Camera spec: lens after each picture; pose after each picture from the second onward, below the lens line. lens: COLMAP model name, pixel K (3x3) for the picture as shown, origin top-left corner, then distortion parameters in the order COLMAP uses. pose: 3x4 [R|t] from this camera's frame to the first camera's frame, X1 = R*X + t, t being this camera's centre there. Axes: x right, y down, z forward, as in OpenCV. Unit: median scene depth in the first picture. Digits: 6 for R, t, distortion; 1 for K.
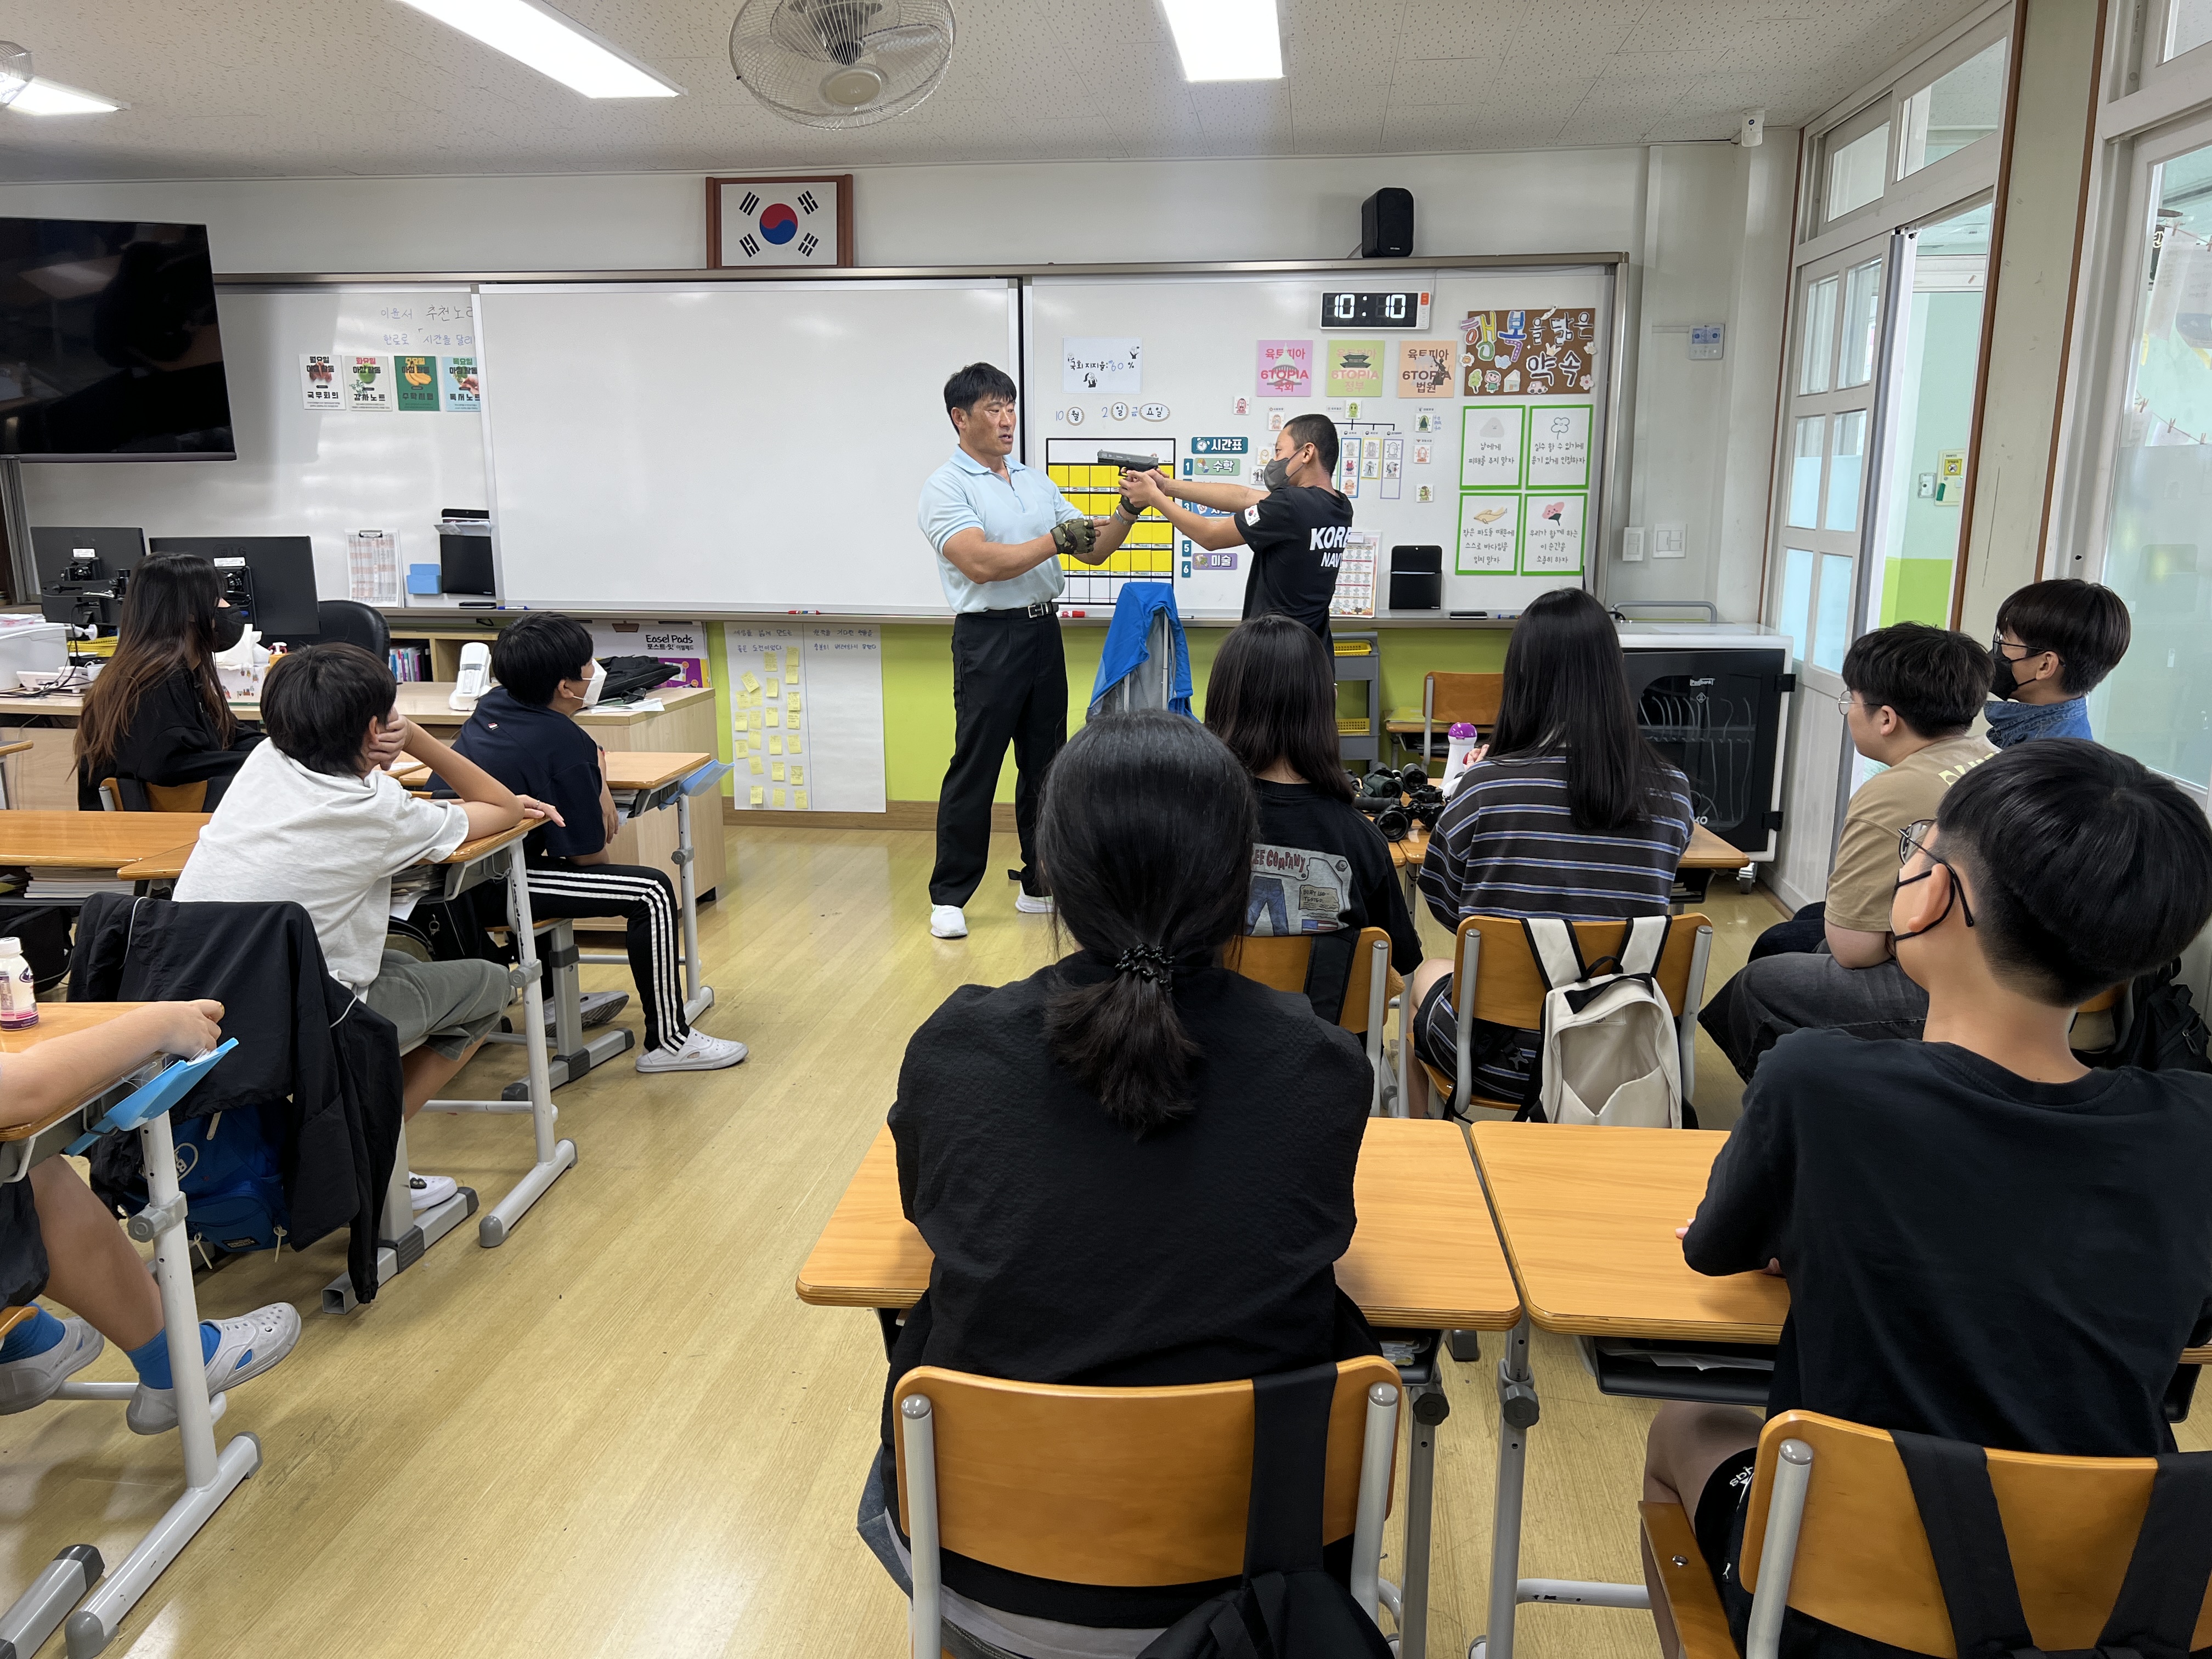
lens RADIAL K [[1690.4, 0, 1106.0], [0, 1690.4, 829.5], [0, 0, 1]] dist [0.028560, -0.004989]
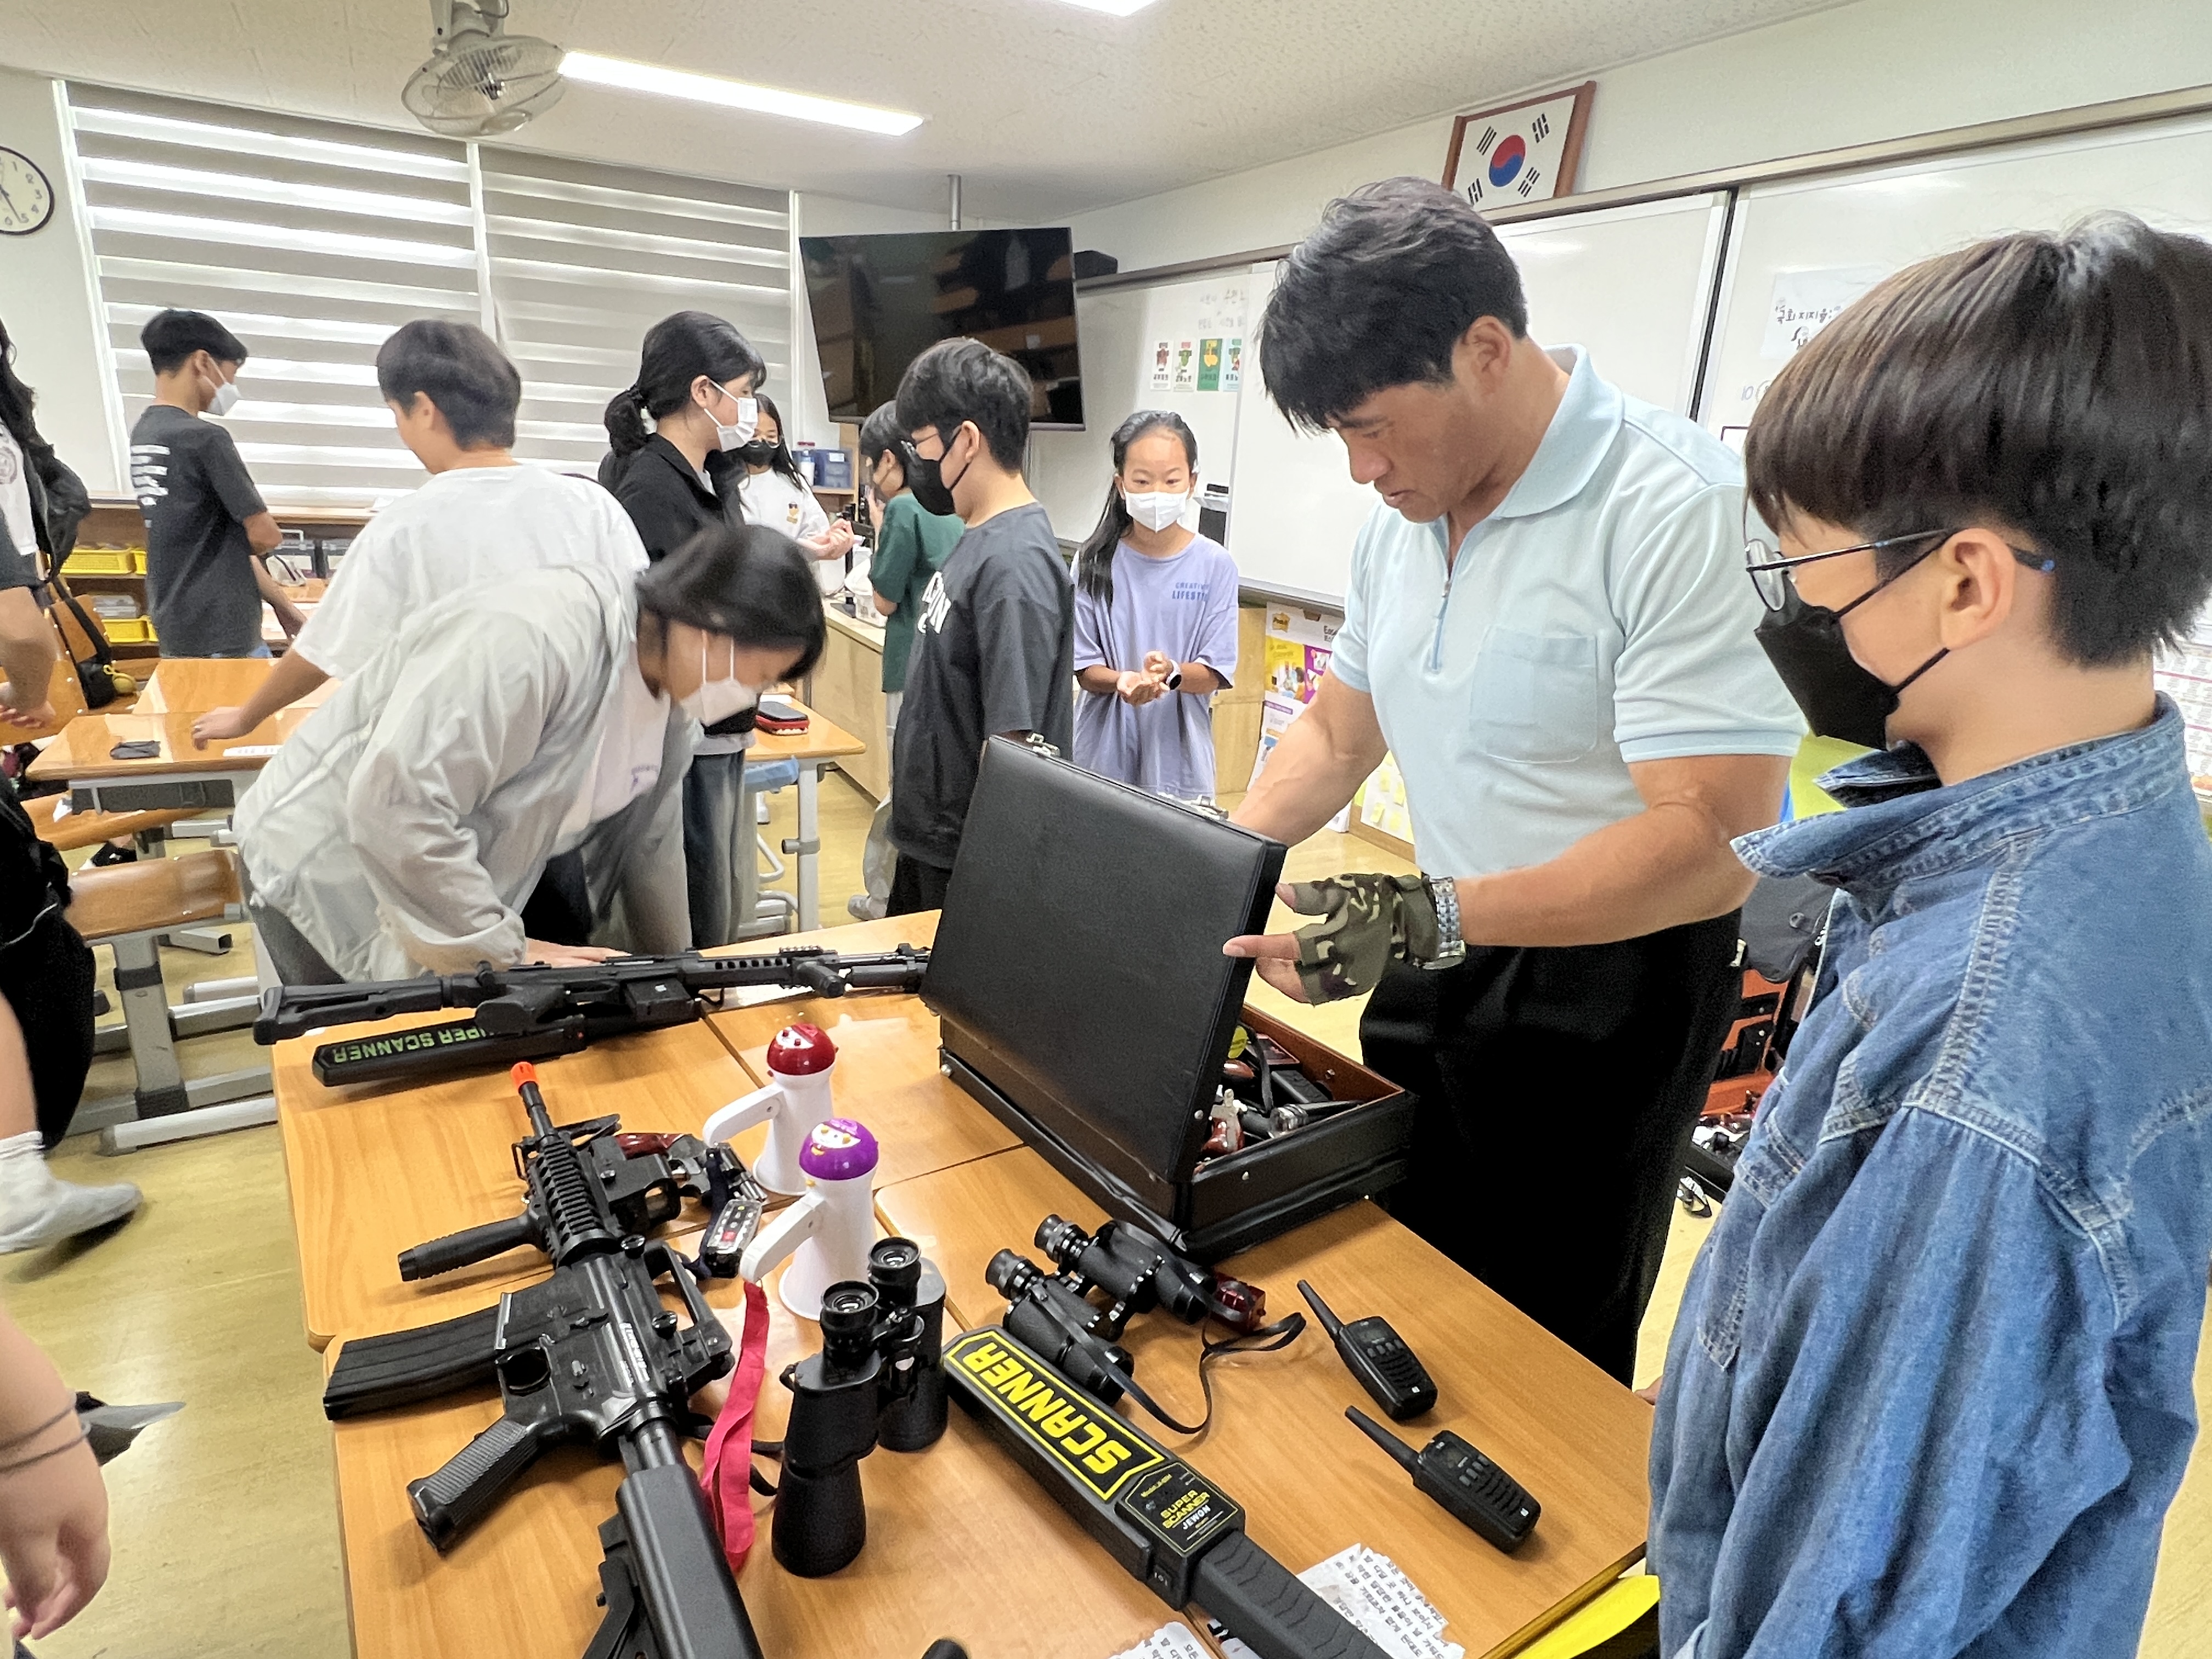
lens RADIAL K [[1239.6, 0, 1106.0], [0, 1239.6, 829.5], [0, 0, 1]] dist [0.001944, 0.000351]
pose [[0.590920, 0.272681, -0.759248, 0.256849], [-0.229174, 0.959110, 0.166096, -0.101898], [0.773494, 0.075850, 0.629249, 0.512792]]
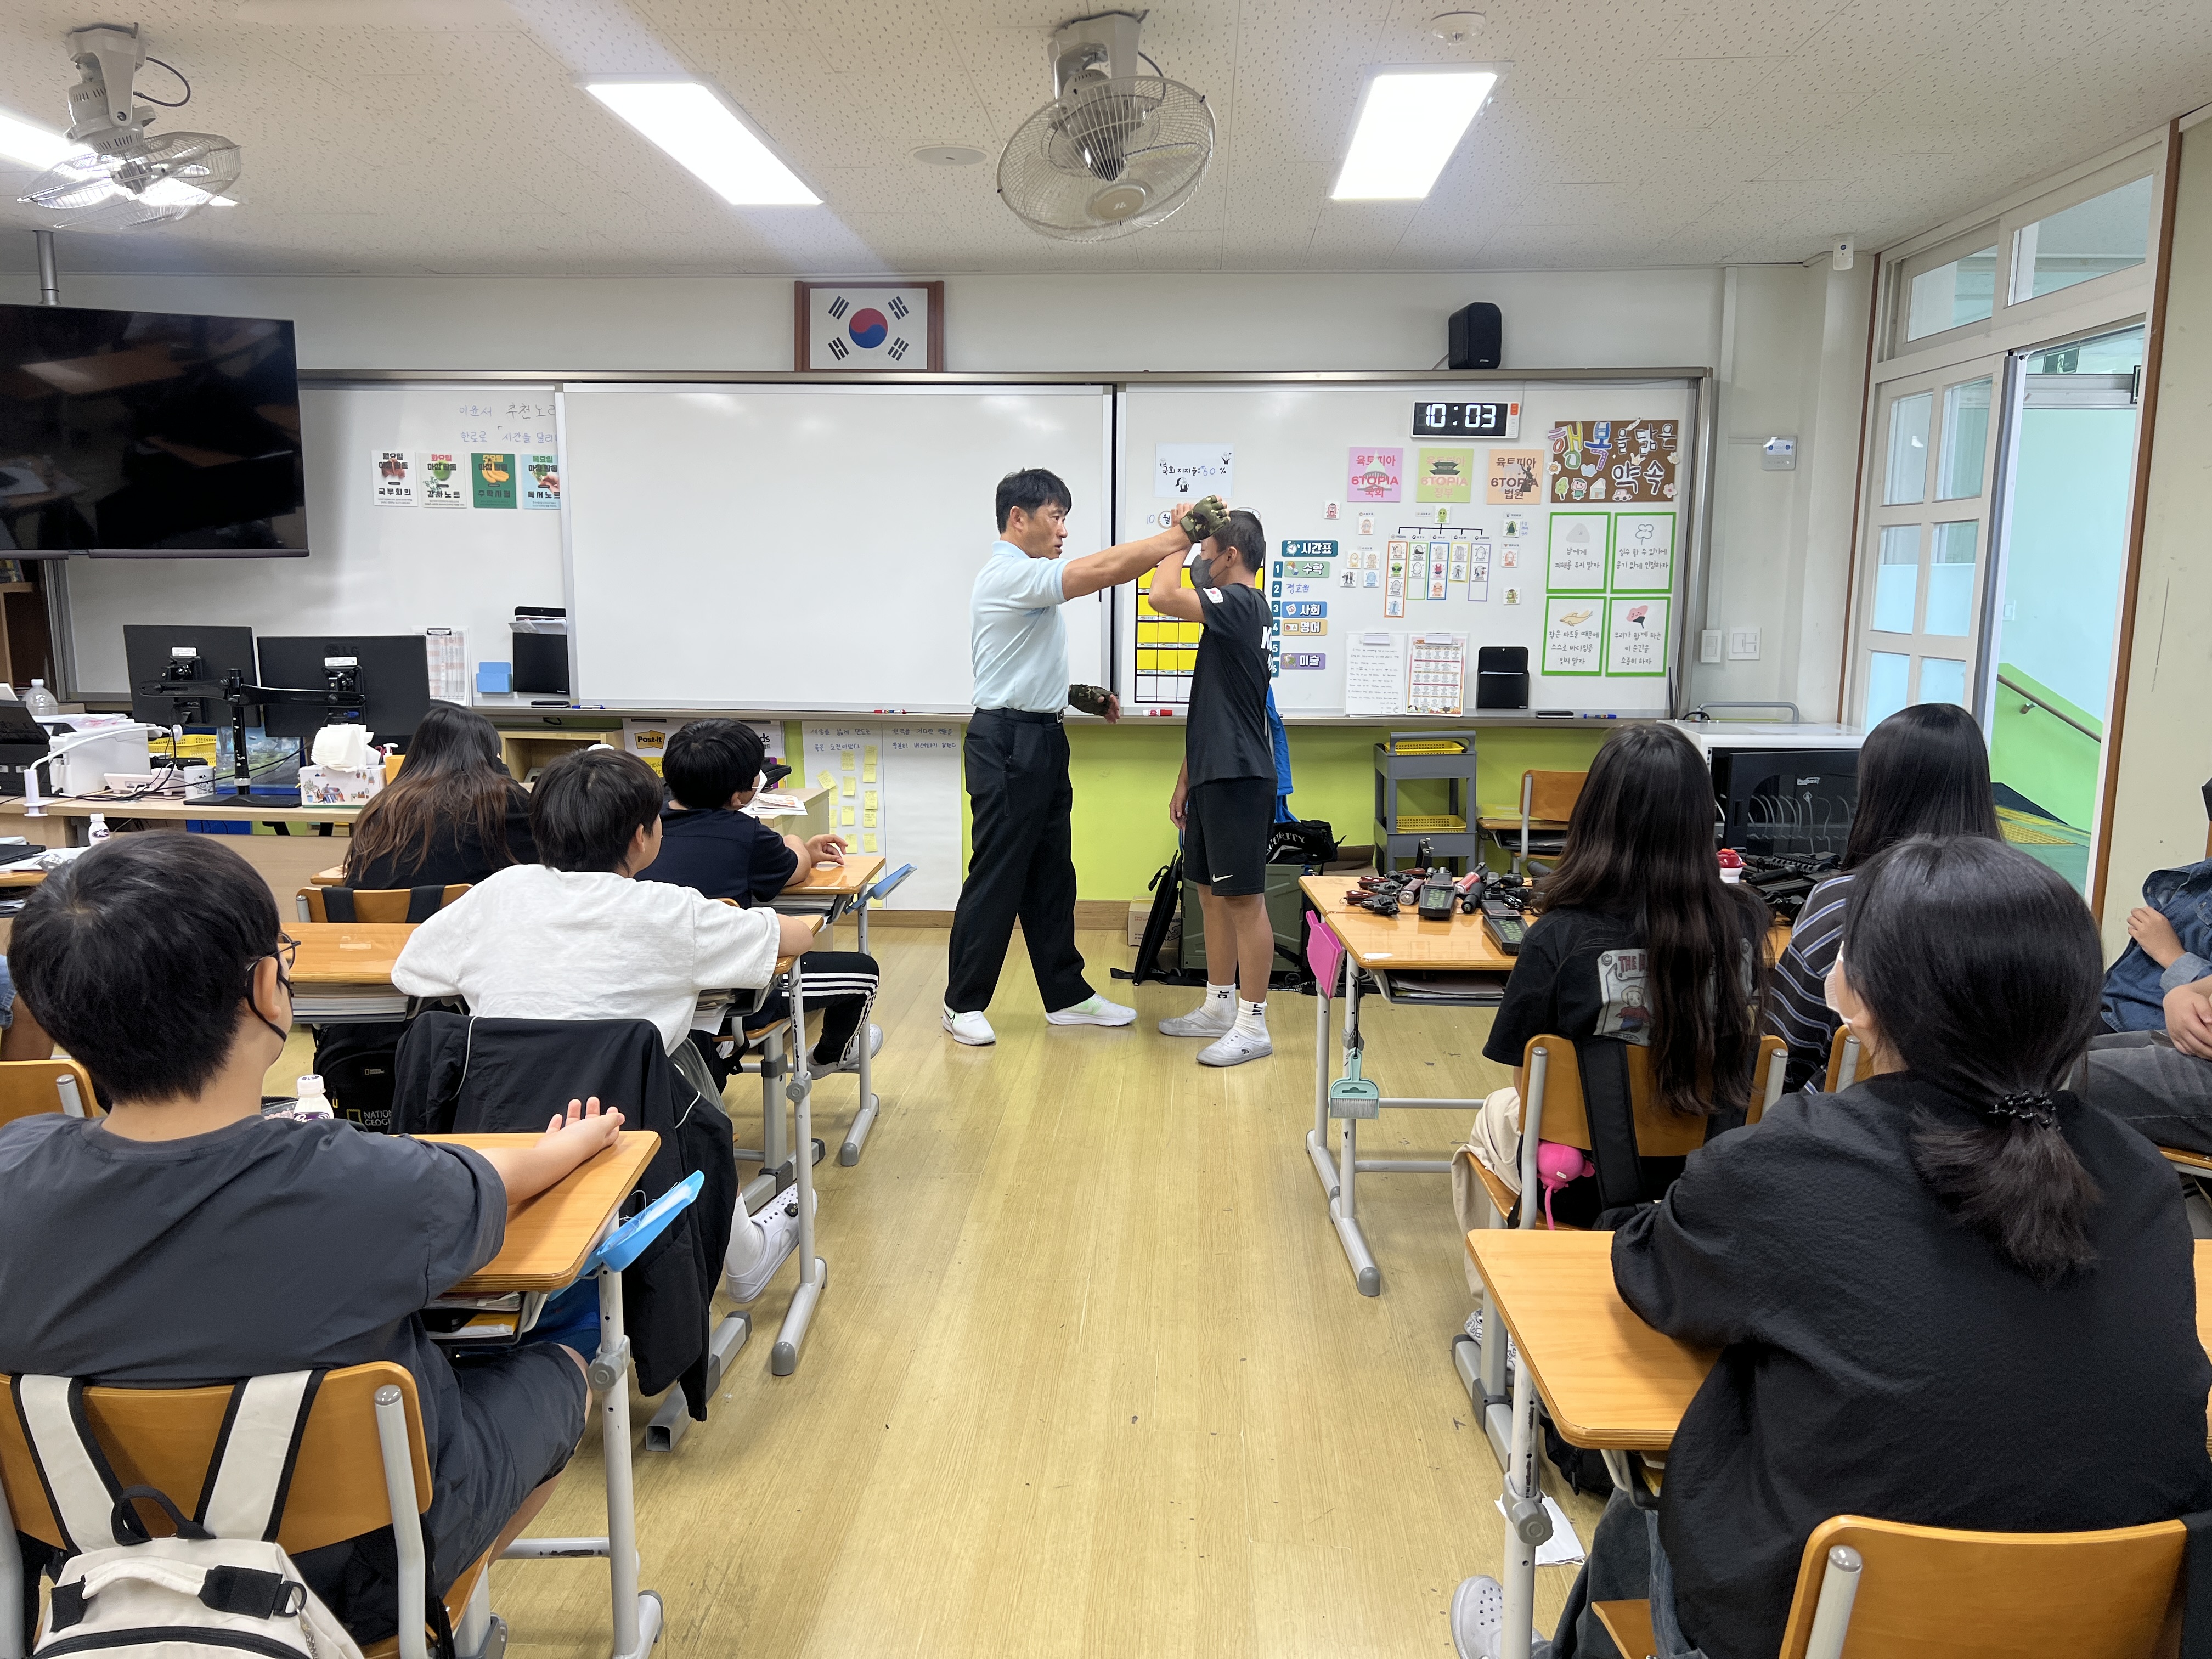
lens RADIAL K [[1677.5, 0, 1106.0], [0, 1677.5, 829.5], [0, 0, 1]] dist [0.052836, -0.058772]
pose [[0.997840, -0.003813, 0.065583, -0.124907], [0.007347, 0.998528, -0.053738, -0.004987], [-0.065282, 0.054104, 0.996399, 0.010262]]
